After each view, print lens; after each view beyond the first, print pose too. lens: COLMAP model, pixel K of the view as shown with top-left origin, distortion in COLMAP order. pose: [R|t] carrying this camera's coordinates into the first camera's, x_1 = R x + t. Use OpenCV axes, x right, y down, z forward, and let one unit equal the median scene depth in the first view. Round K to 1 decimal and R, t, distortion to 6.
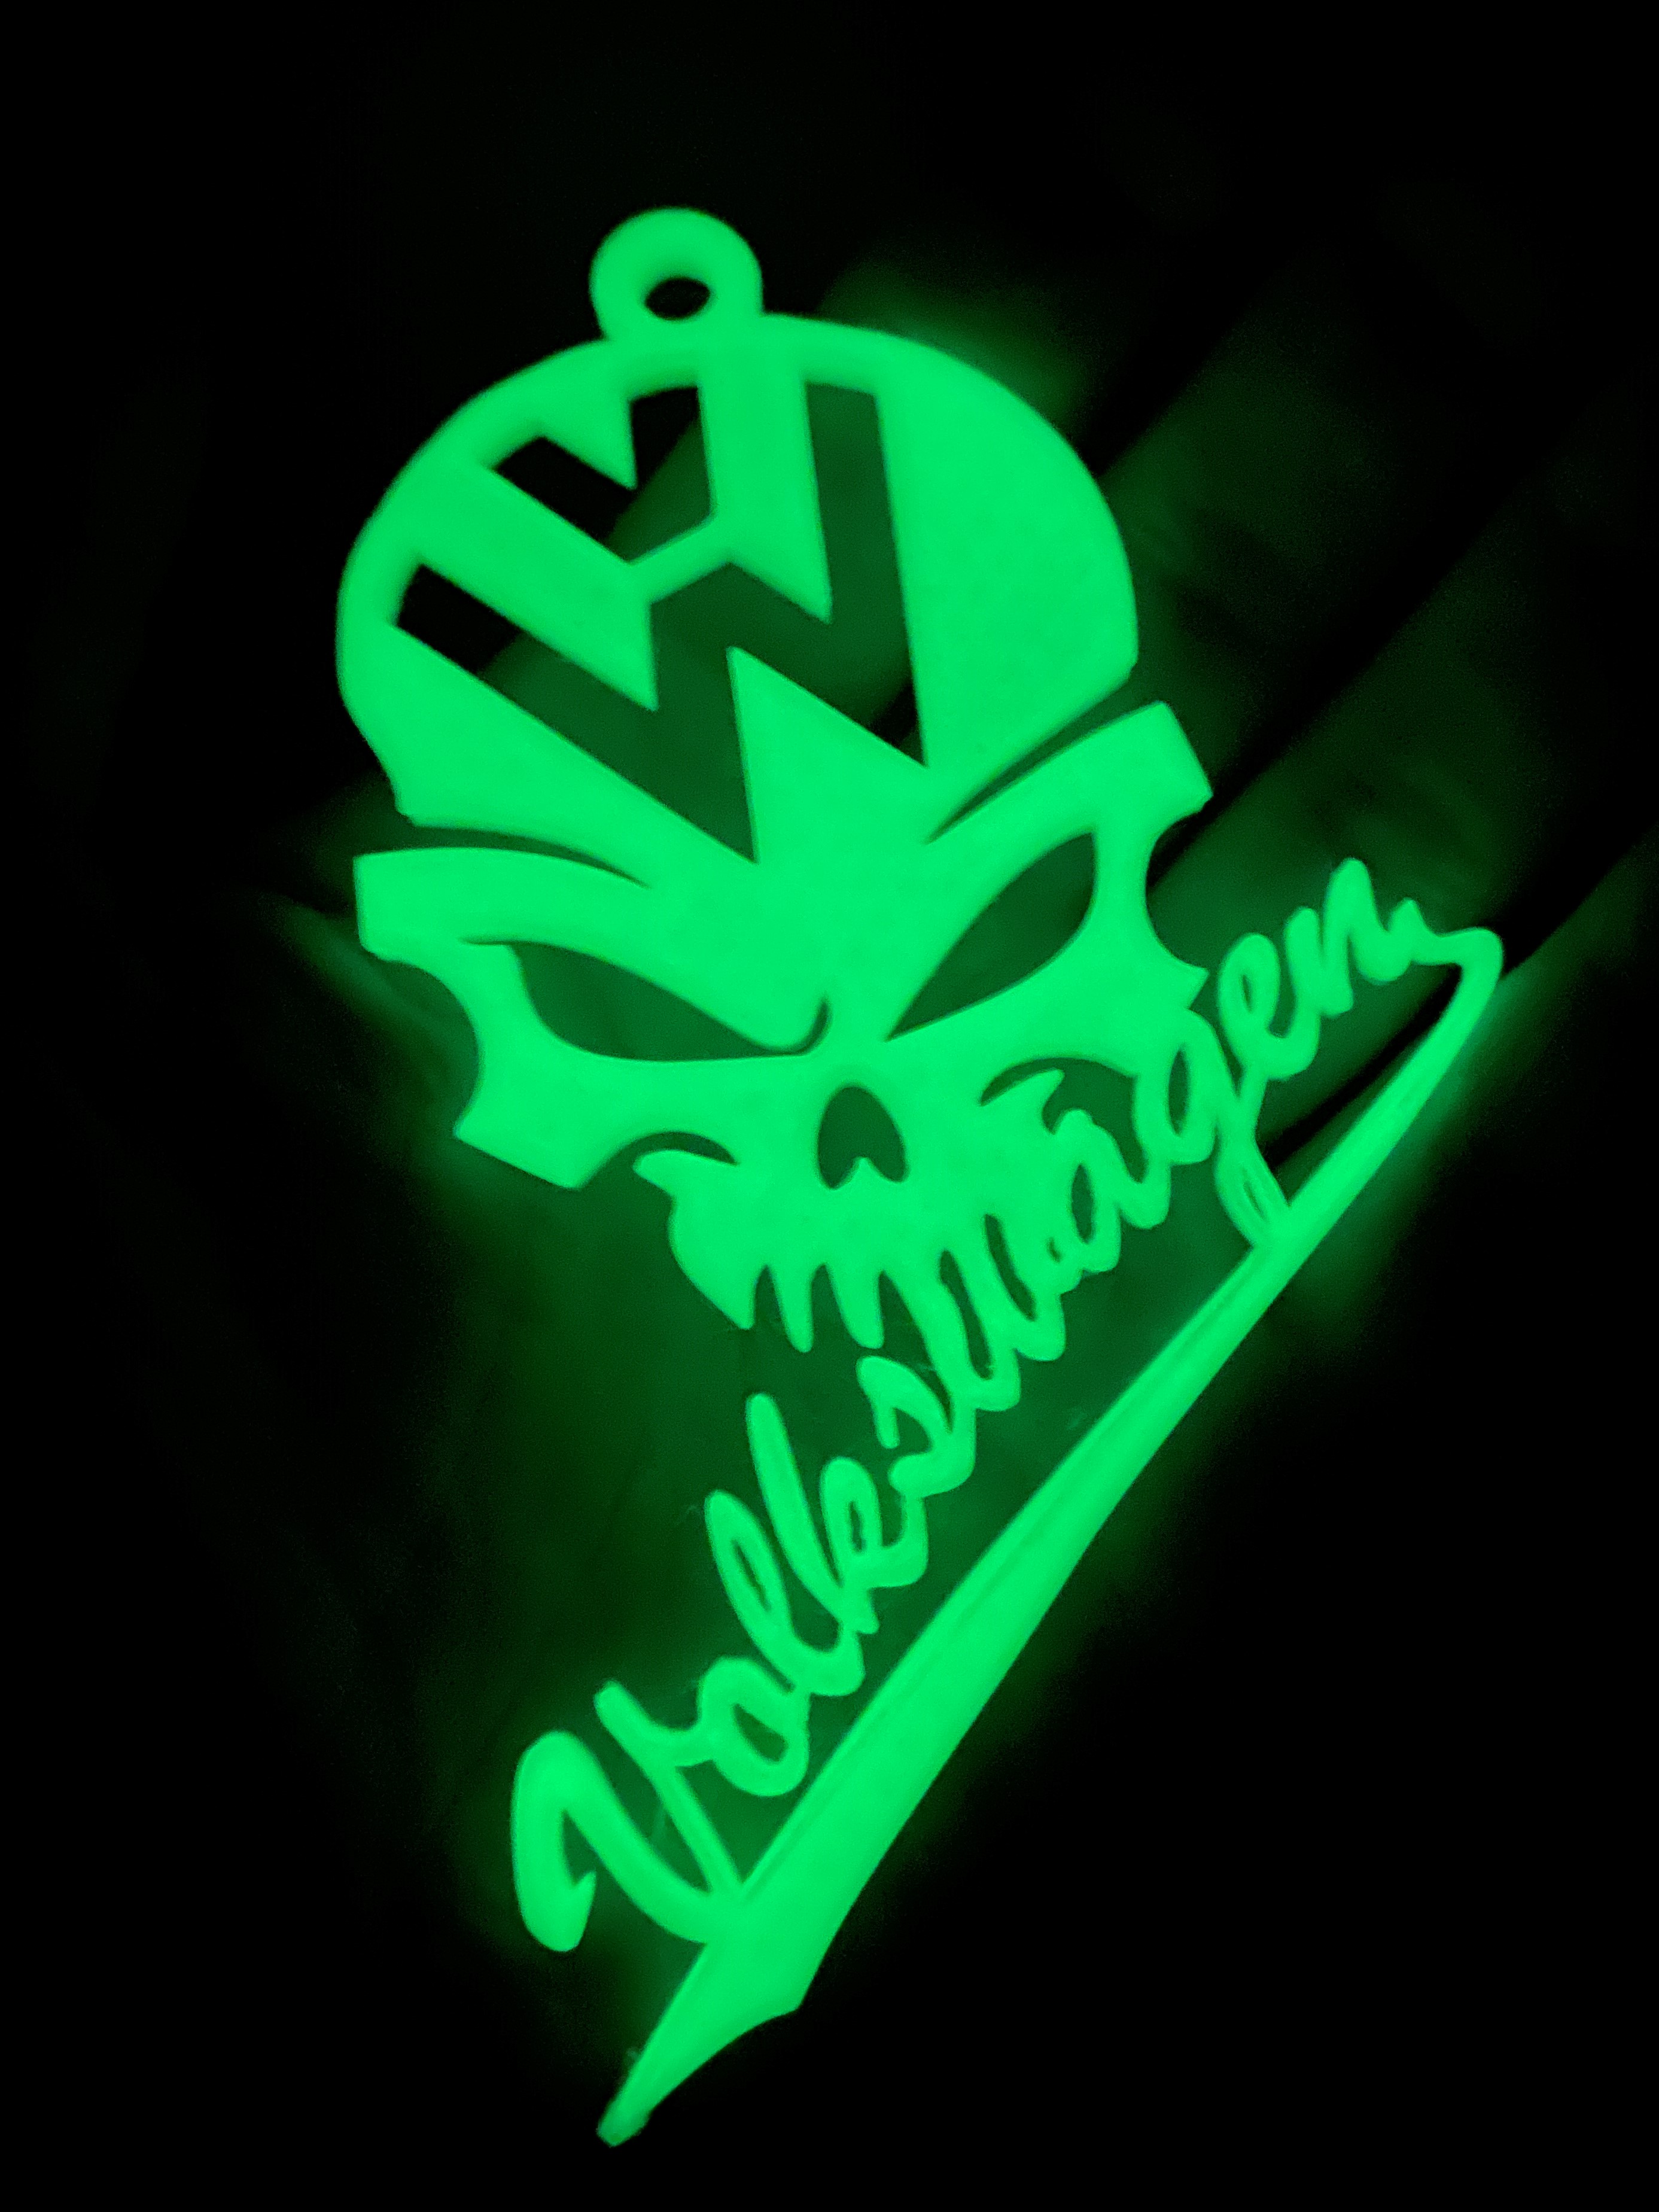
lens RADIAL K [[1678.8, 0, 829.5], [0, 1678.8, 1106.0], [0, 0, 1]] dist [-0.000668, -0.000077]
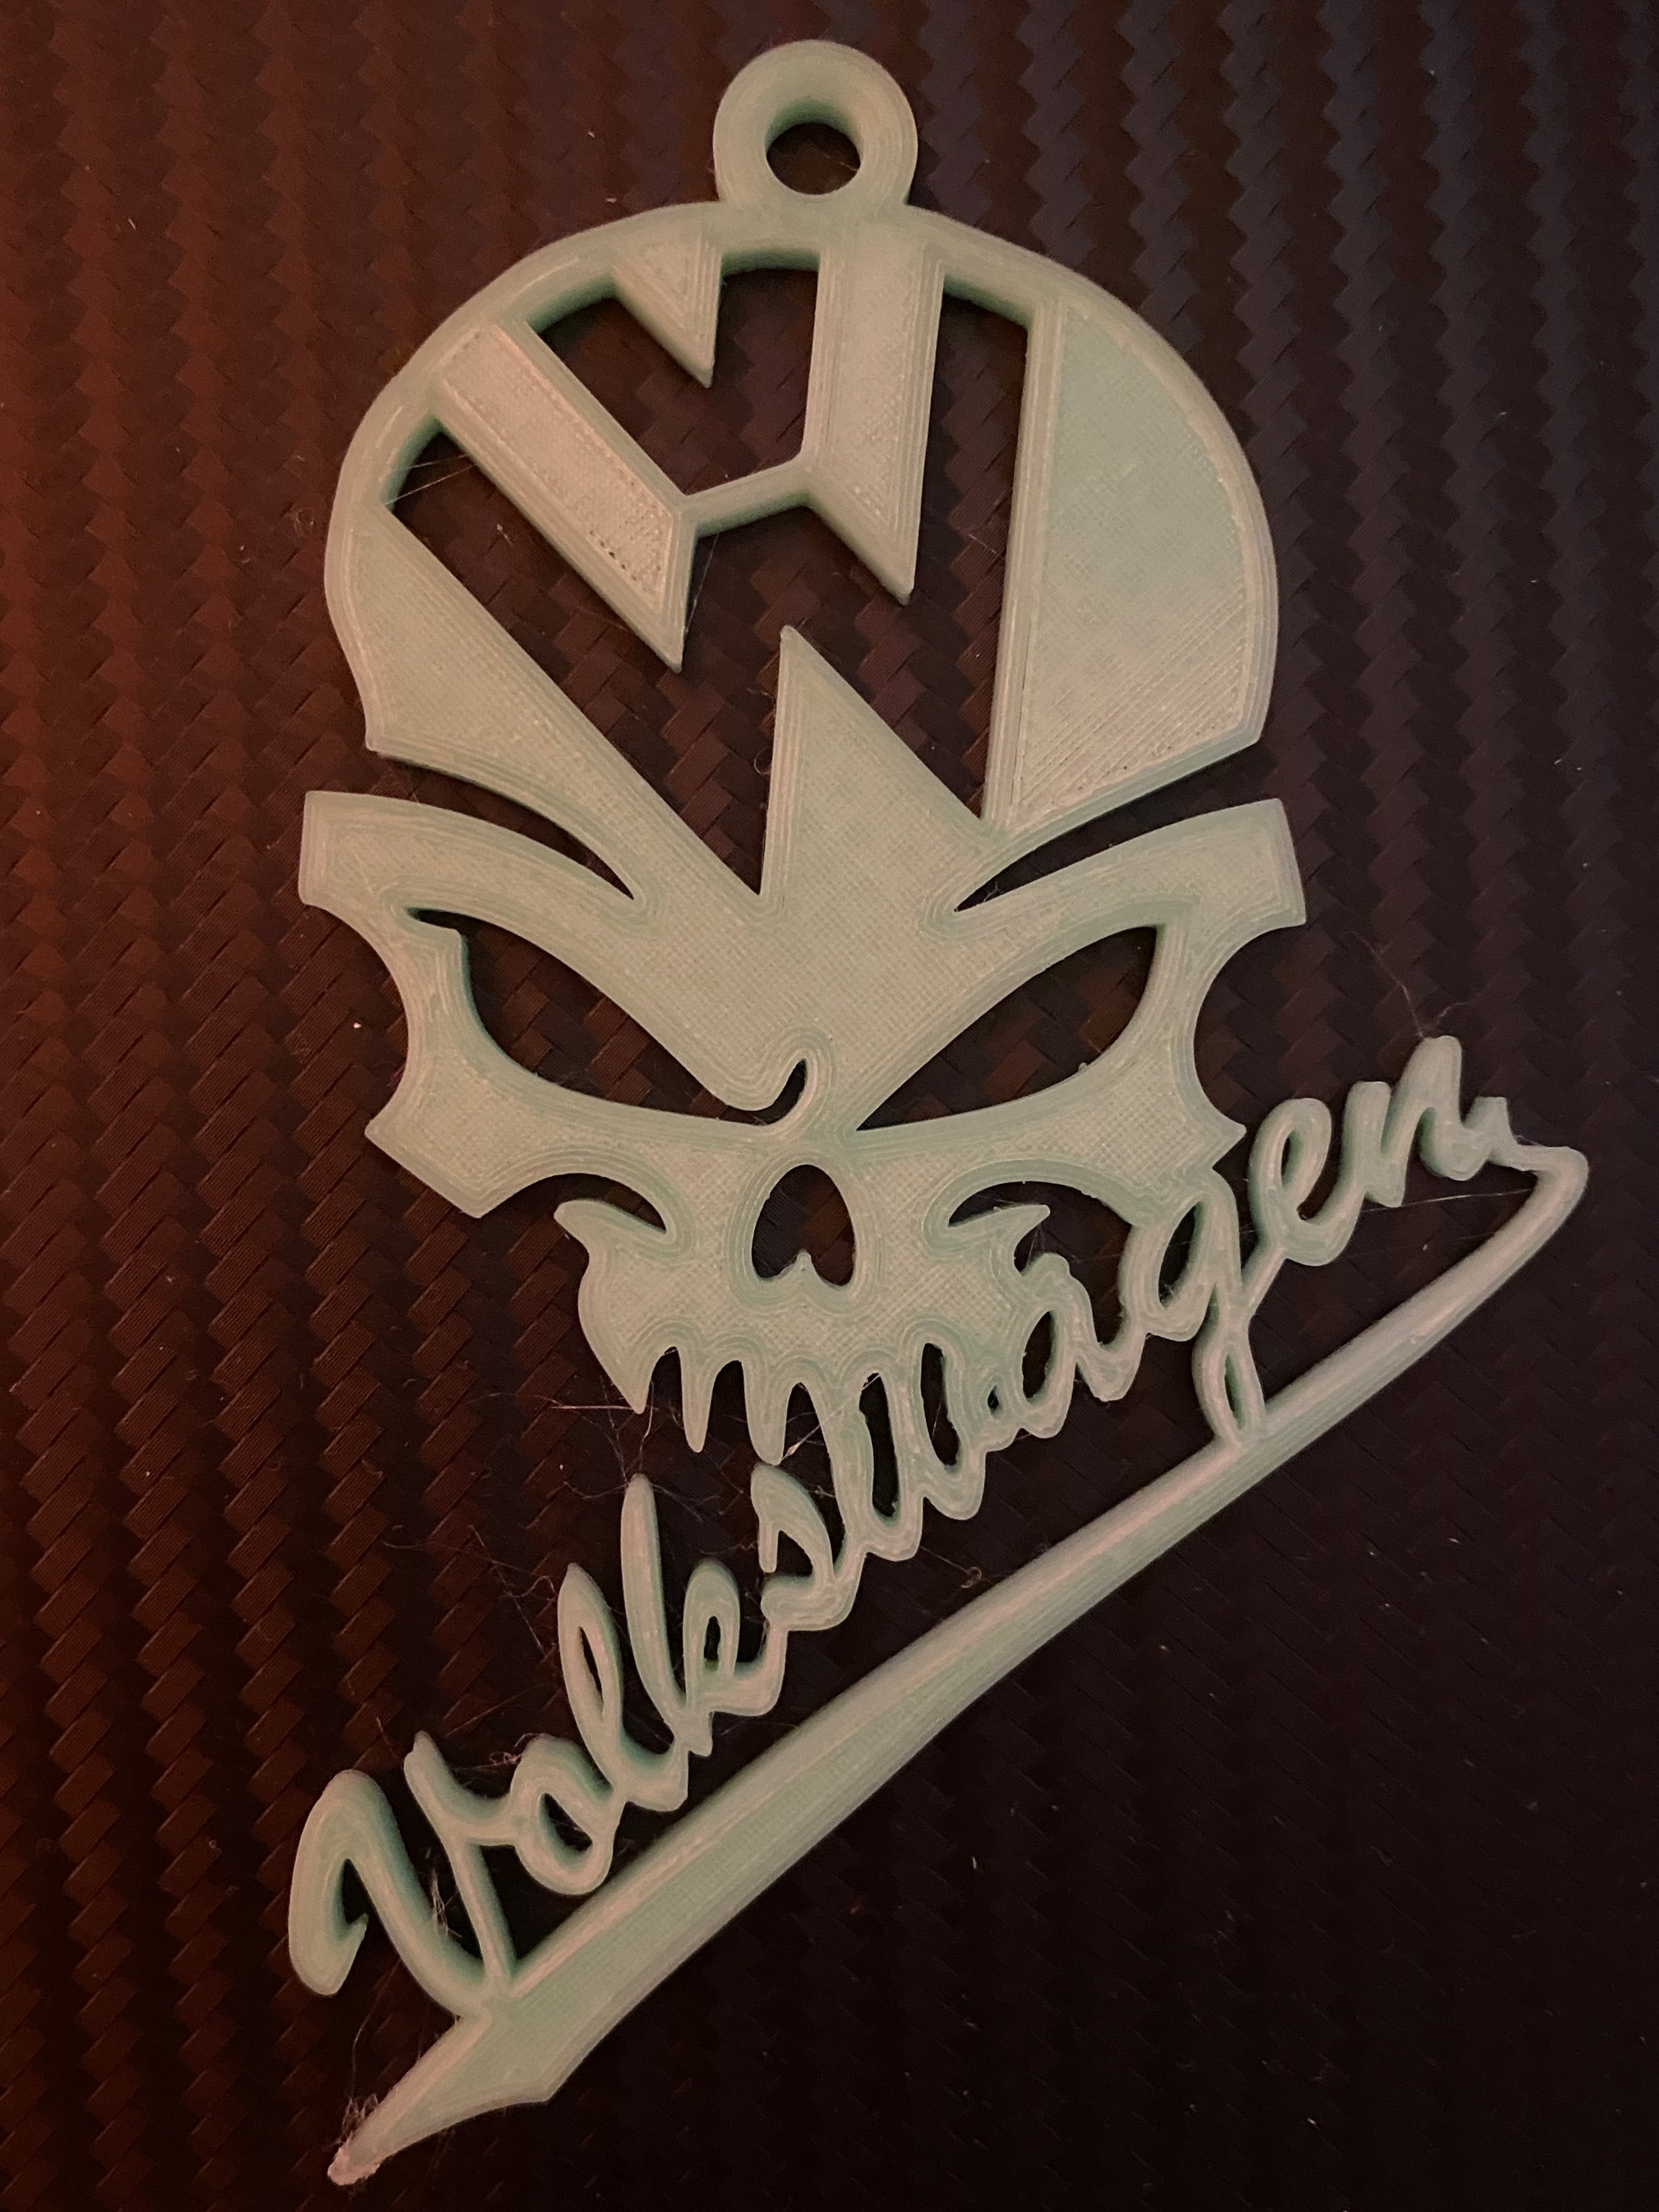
lens RADIAL K [[1678.9, 0, 829.5], [0, 1678.9, 1106.0], [0, 0, 1]] dist [-0.000668, -0.000077]
pose [[0.976398, 0.215370, 0.016230, 0.000846], [-0.214234, 0.975301, -0.053779, 0.000216], [-0.027412, 0.049033, 0.998421, 0.109488]]
